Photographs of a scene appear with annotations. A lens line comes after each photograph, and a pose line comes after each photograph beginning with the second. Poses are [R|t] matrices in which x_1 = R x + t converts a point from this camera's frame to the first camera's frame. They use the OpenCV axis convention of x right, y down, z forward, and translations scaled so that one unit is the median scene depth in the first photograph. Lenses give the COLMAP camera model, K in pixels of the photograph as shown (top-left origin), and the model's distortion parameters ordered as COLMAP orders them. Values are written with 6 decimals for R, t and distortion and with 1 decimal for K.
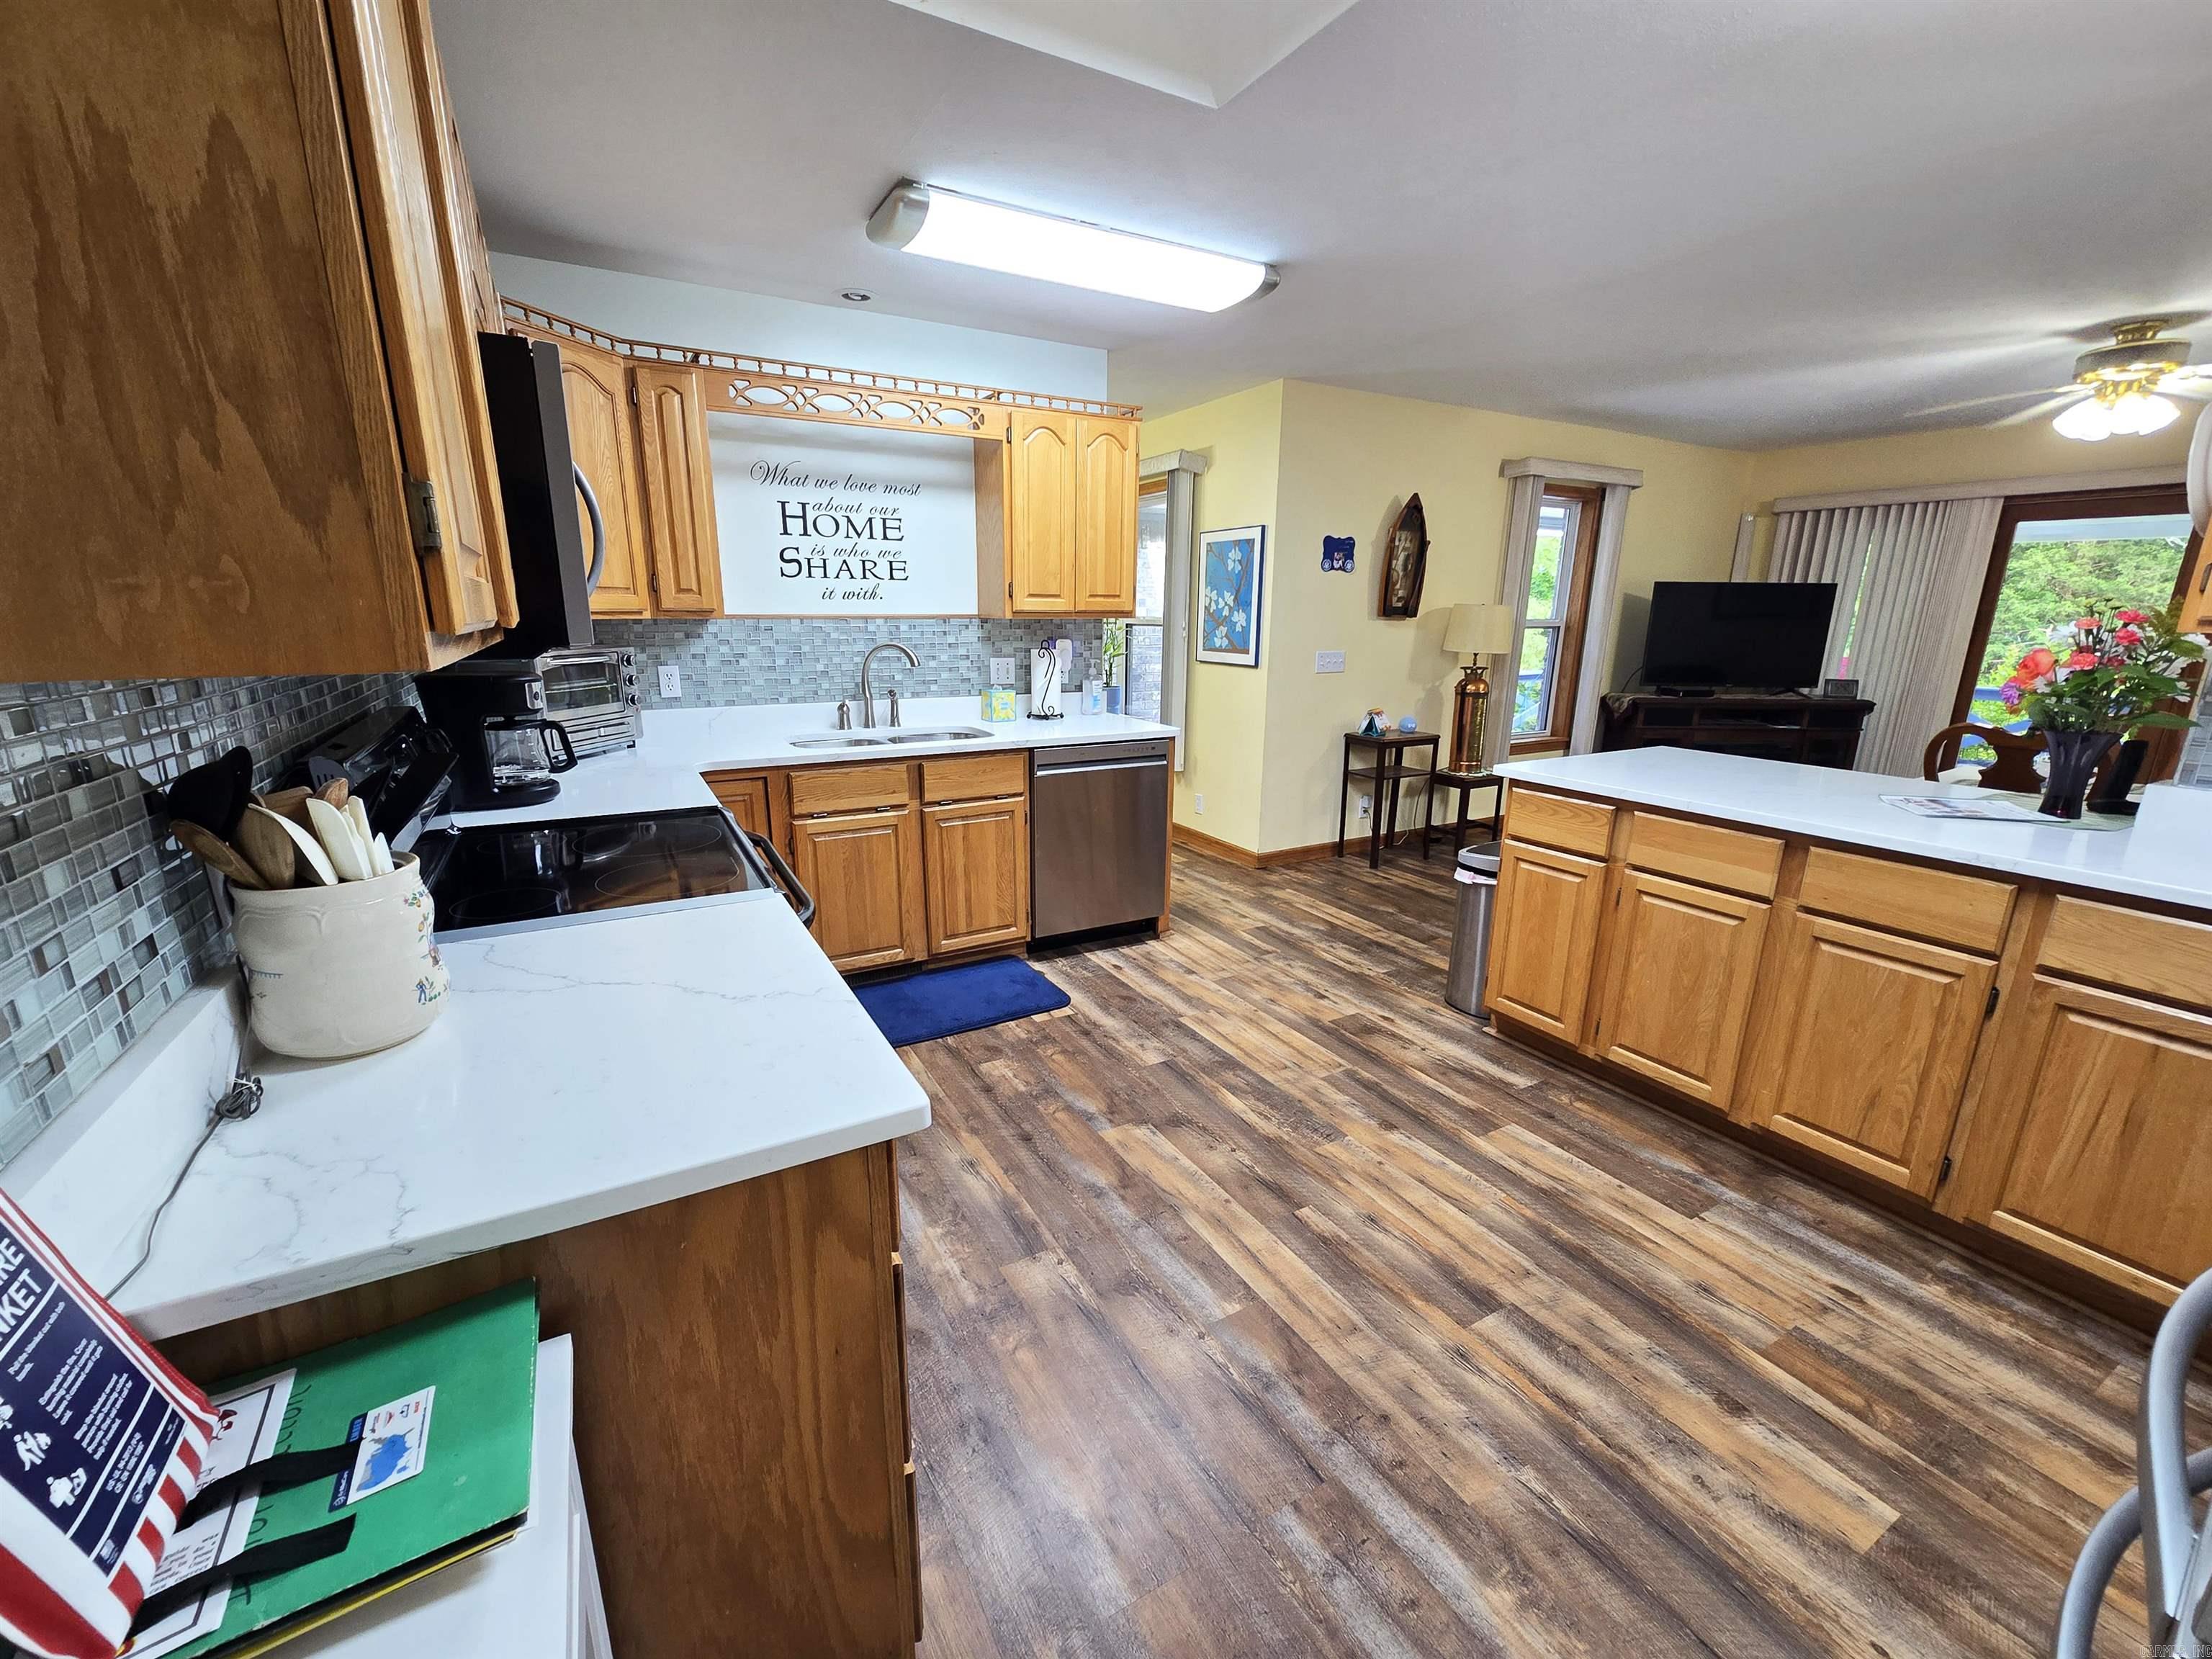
lens RADIAL K [[899.9, 0, 1105.7], [0, 899.9, 834.0], [0, 0, 1]] dist [-0.002745, 0.000222]
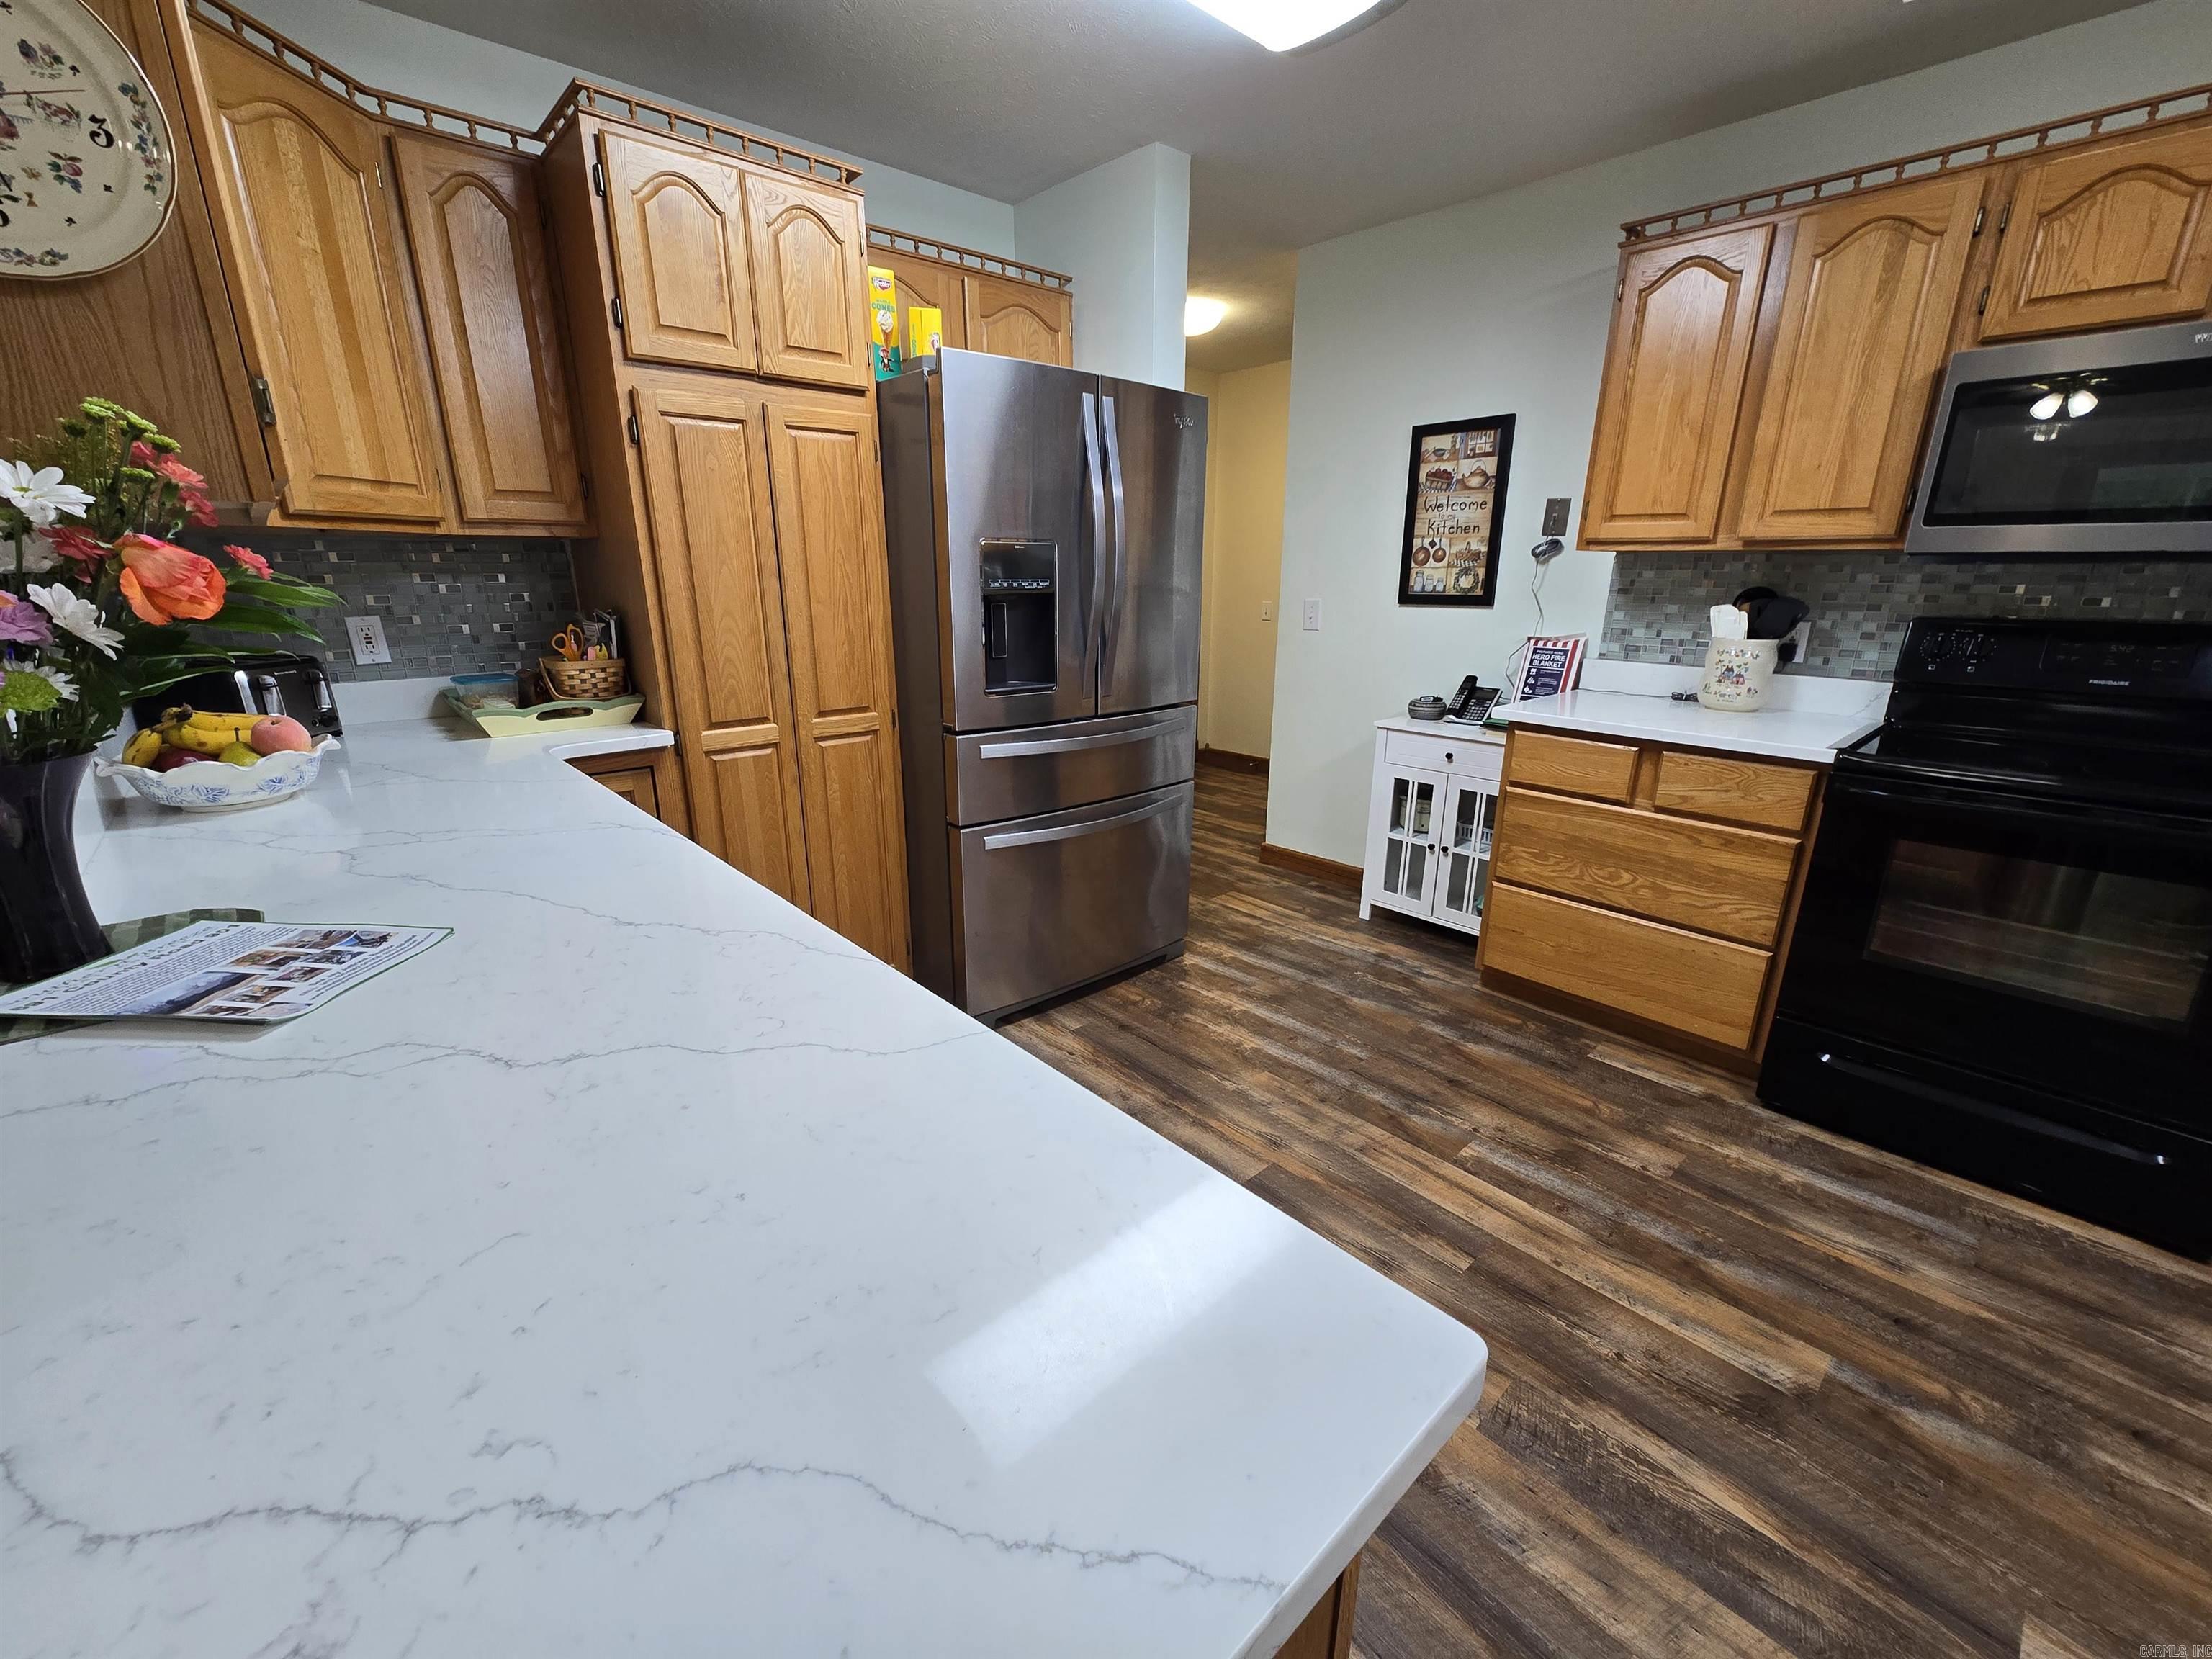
lens RADIAL K [[899.9, 0, 1104.9], [0, 899.9, 834.6], [0, 0, 1]] dist [-0.002745, 0.000222]
pose [[-0.974747, 0.055092, -0.216411, 0.756163], [-0.064345, 0.858701, 0.508421, -0.335429], [0.213842, 0.509506, -0.833472, 1.539989]]
